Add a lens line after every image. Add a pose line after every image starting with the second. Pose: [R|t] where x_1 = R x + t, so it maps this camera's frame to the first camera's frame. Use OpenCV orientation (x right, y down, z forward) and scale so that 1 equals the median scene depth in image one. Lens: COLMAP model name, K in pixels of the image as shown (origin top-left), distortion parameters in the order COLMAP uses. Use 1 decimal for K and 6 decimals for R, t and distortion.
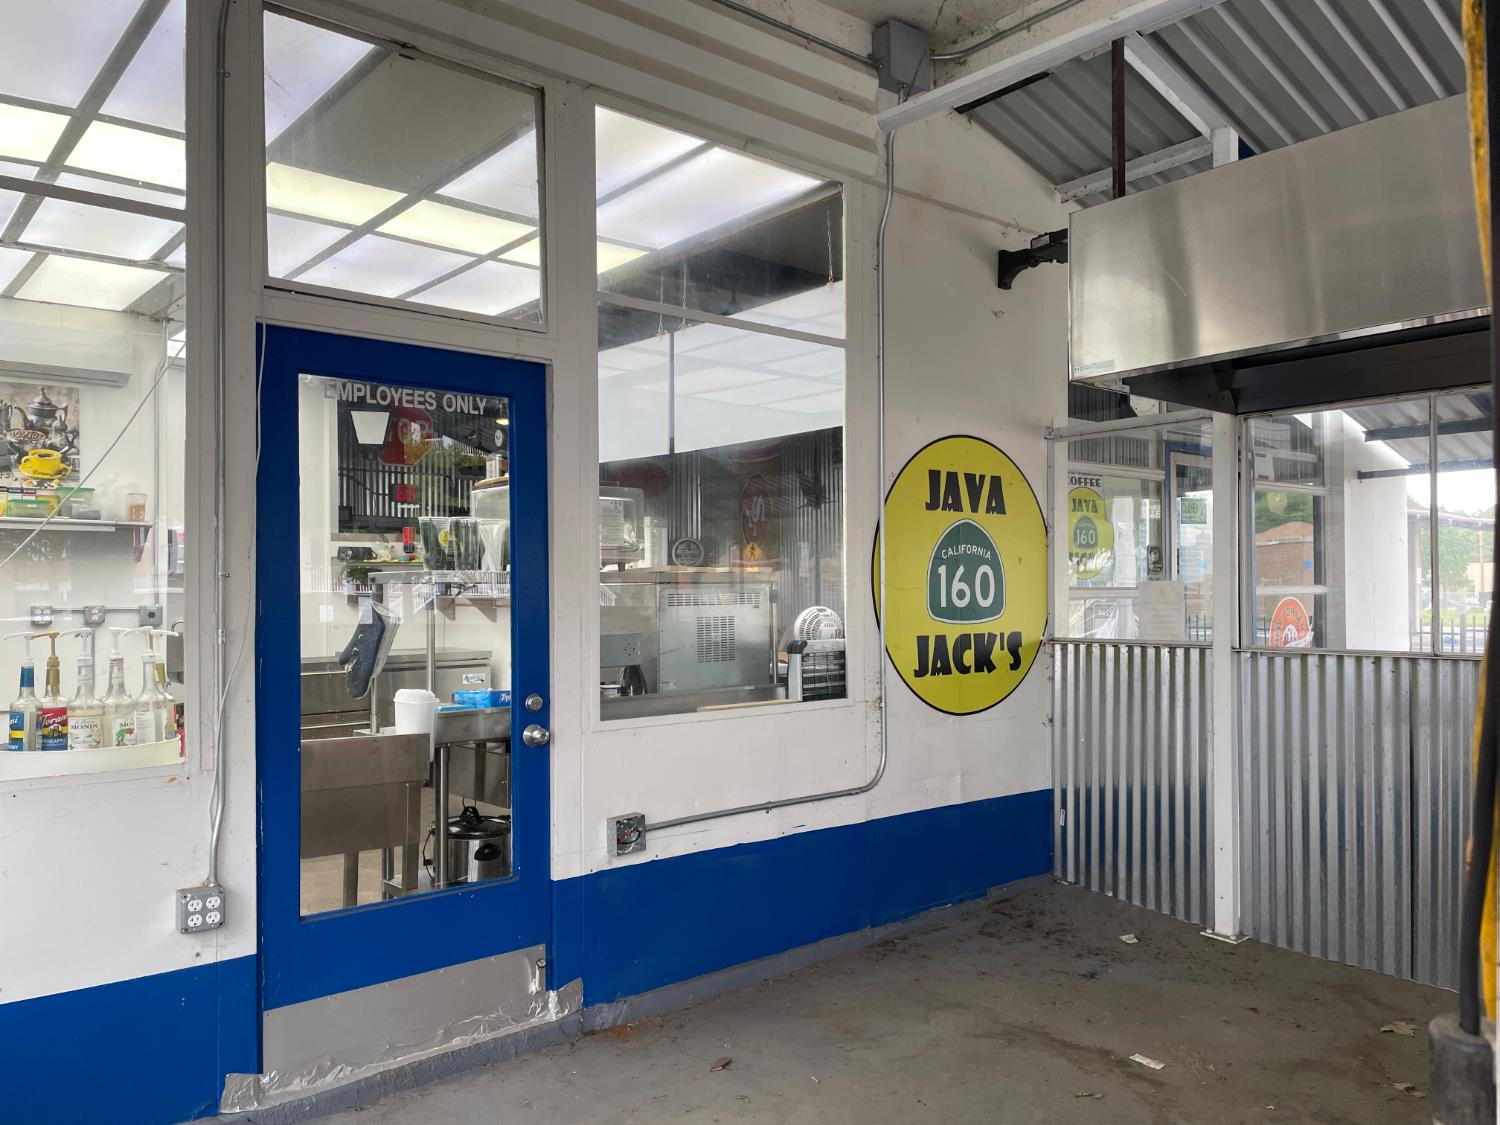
lens RADIAL K [[1125.0, 0, 755.0], [0, 1125.0, 576.5], [0, 0, 1]] dist [0.099843, -0.130472]
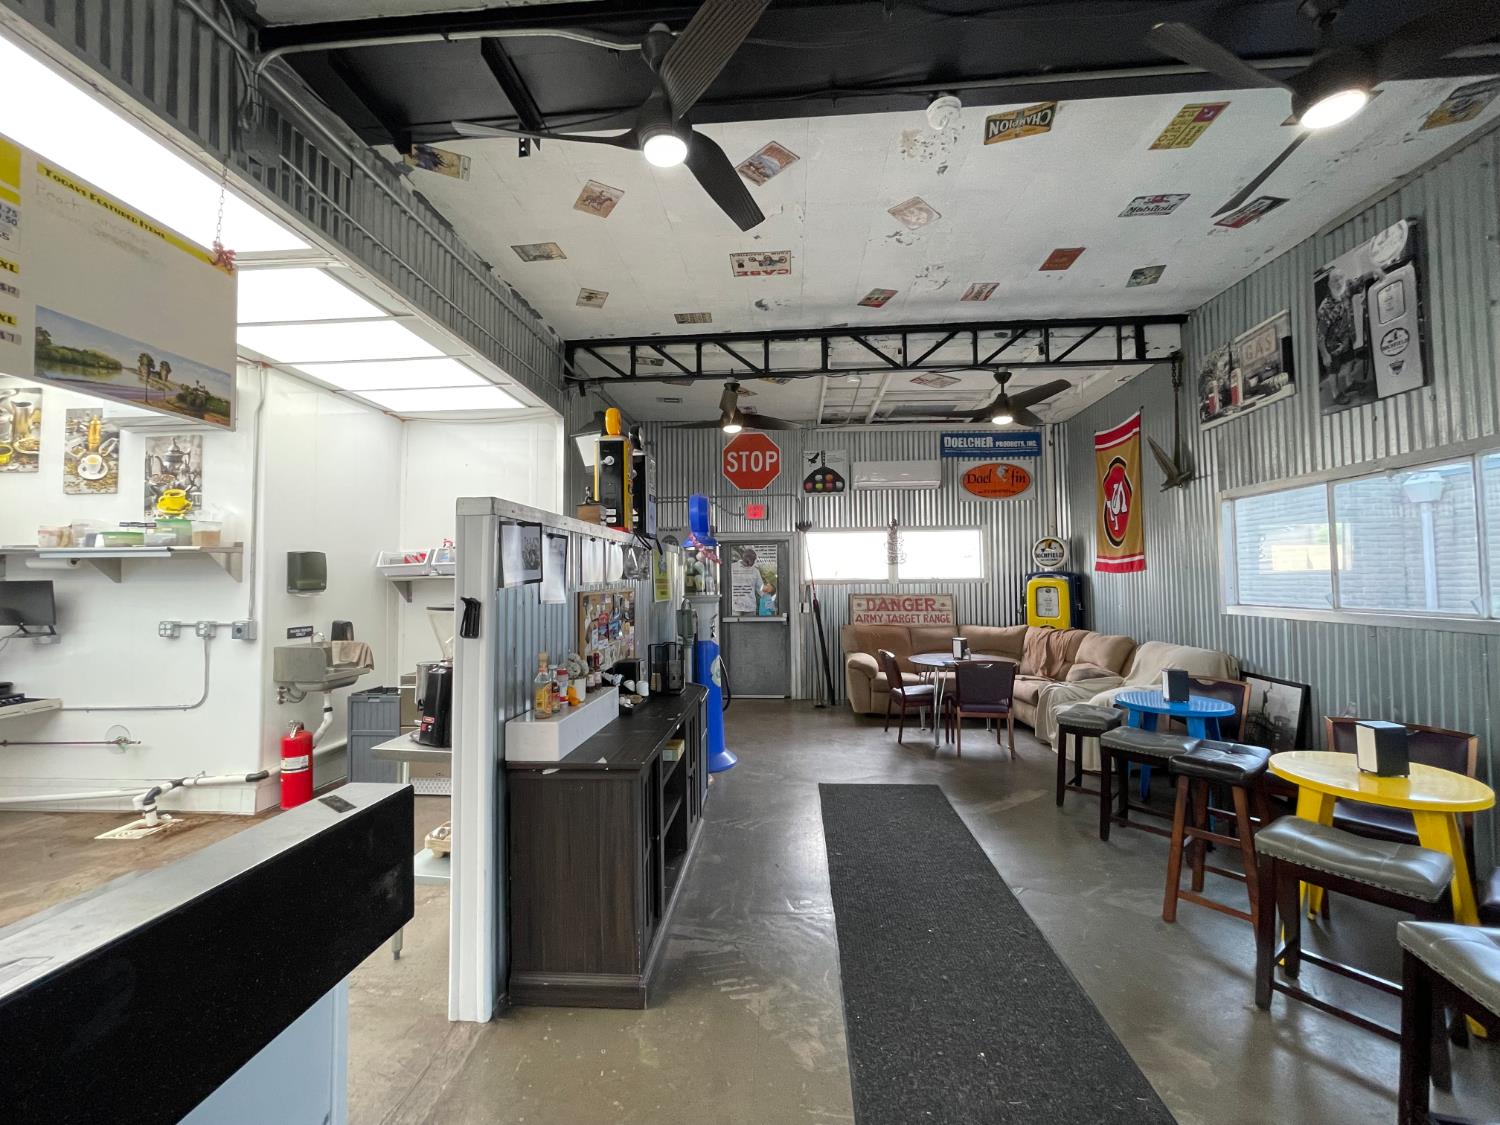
lens RADIAL K [[604.3, 0, 748.4], [0, 604.3, 556.2], [0, 0, 1]] dist [-0.002967, -0.000508]
pose [[0.714492, -0.030508, -0.698978, 0.332251], [0.014826, 0.999485, -0.028468, -0.020162], [0.699486, 0.009977, 0.714576, 1.331146]]
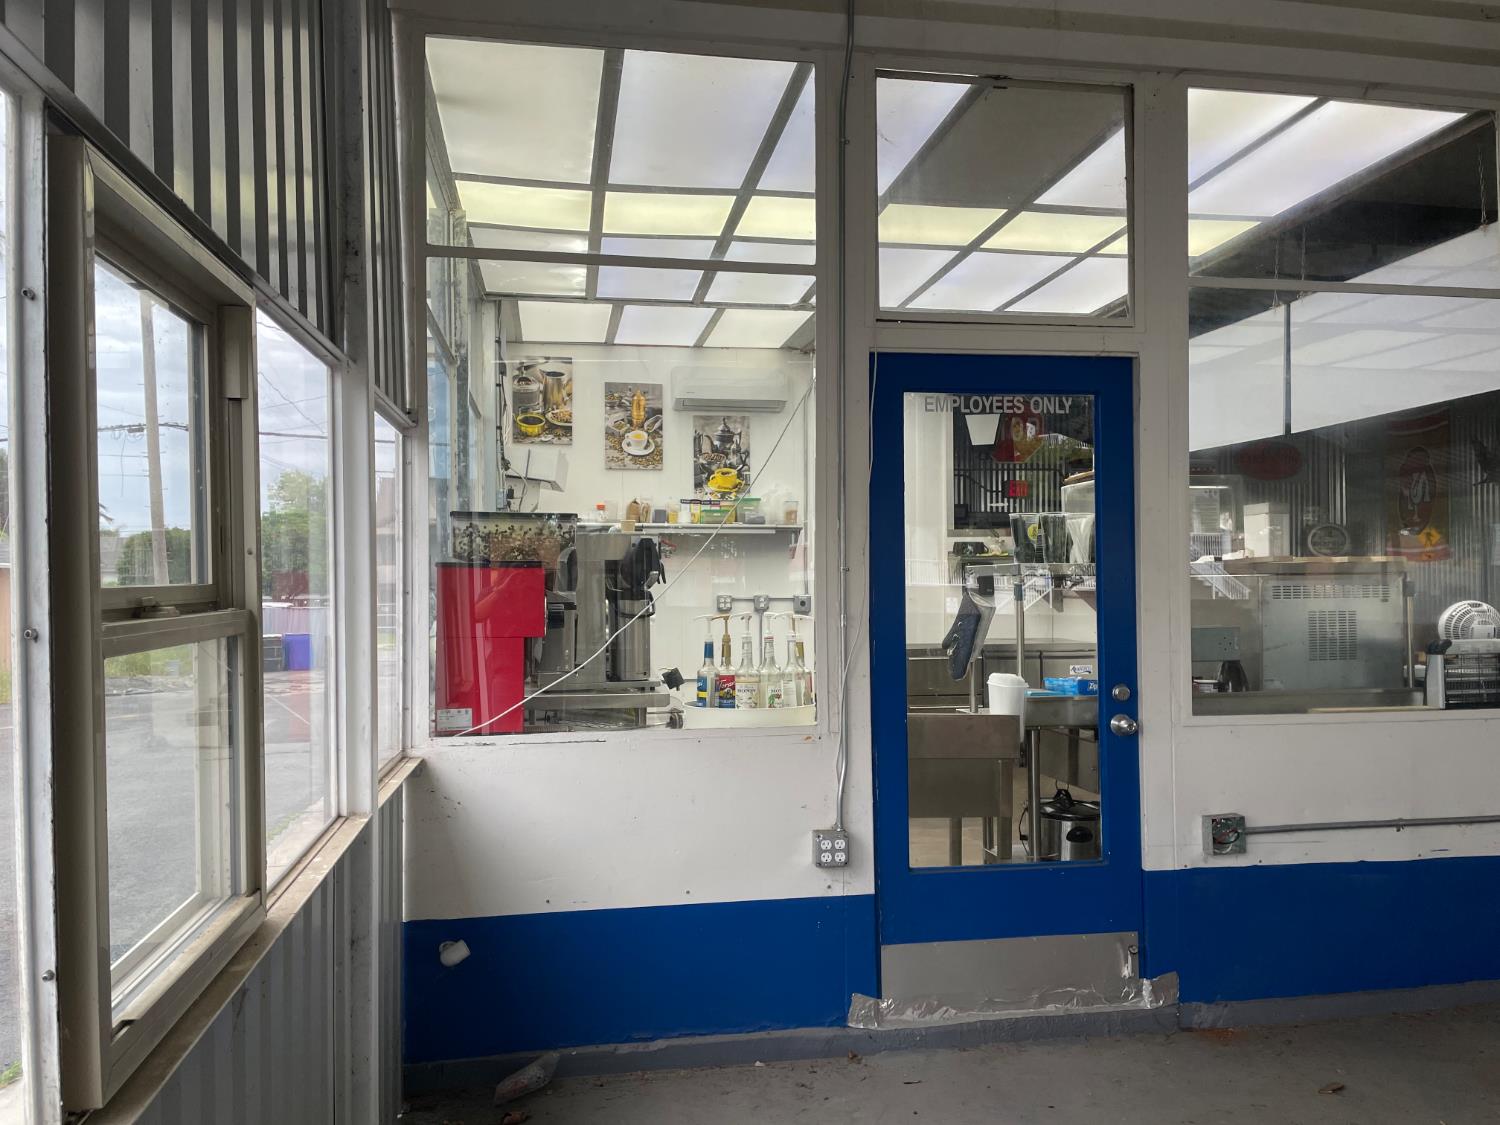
lens RADIAL K [[1125.0, 0, 755.0], [0, 1125.0, 576.5], [0, 0, 1]] dist [0.099843, -0.130472]
pose [[0.860103, -0.003503, -0.510108, 0.033476], [0.006863, 0.999965, 0.004705, 0.000141], [0.510074, -0.007548, 0.860098, -0.035039]]
